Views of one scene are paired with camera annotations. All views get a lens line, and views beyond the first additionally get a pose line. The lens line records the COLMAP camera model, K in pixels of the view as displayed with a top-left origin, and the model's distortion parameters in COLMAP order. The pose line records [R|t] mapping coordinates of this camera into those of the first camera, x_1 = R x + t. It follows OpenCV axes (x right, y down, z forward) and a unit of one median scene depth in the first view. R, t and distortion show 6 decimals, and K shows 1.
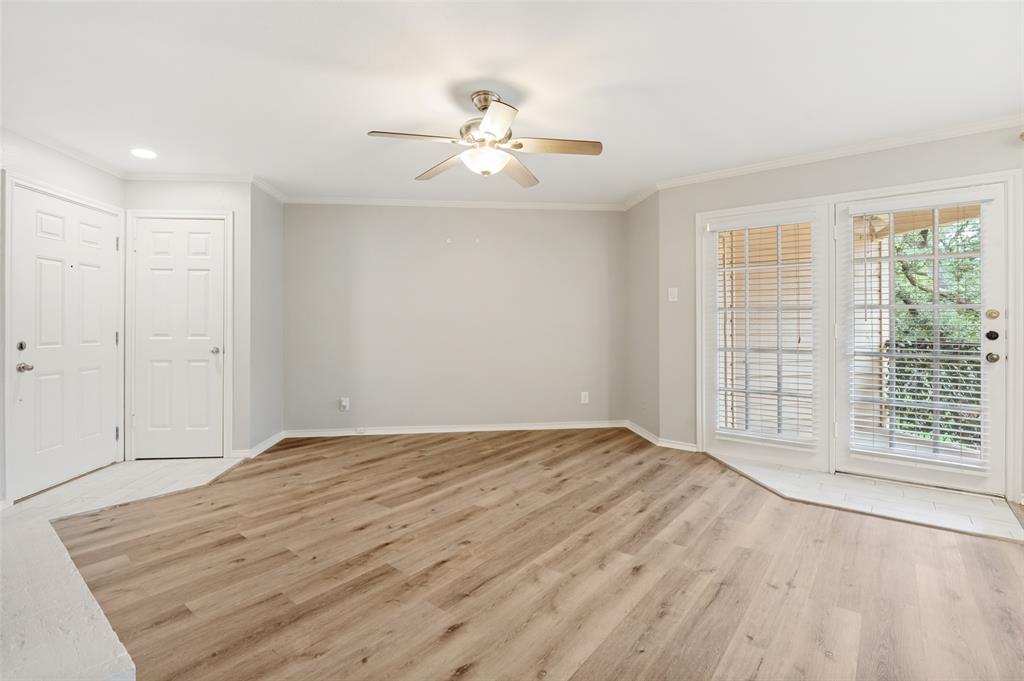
lens RADIAL K [[469.1, 0, 527.2], [0, 469.1, 323.3], [0, 0, 1]] dist [-0.001871, -0.000956]
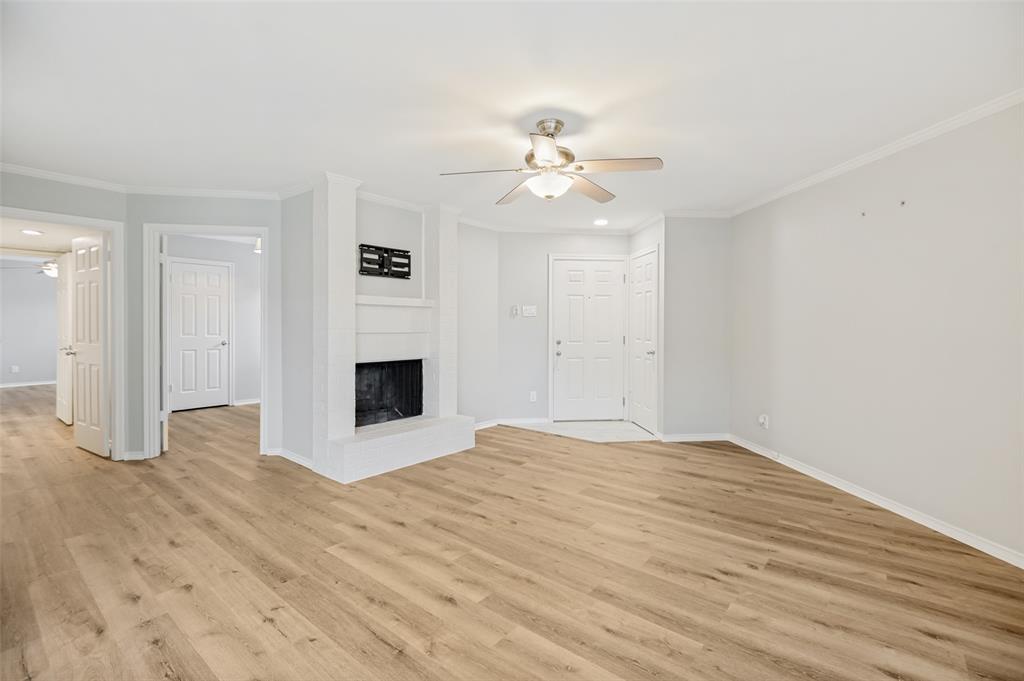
lens RADIAL K [[469.1, 0, 508.3], [0, 469.1, 331.3], [0, 0, 1]] dist [-0.001871, -0.000956]
pose [[-0.031033, 0.019440, -0.999329, 0.989275], [-0.000558, 0.999810, 0.019467, -0.040702], [0.999518, 0.001162, -0.031016, 0.960254]]
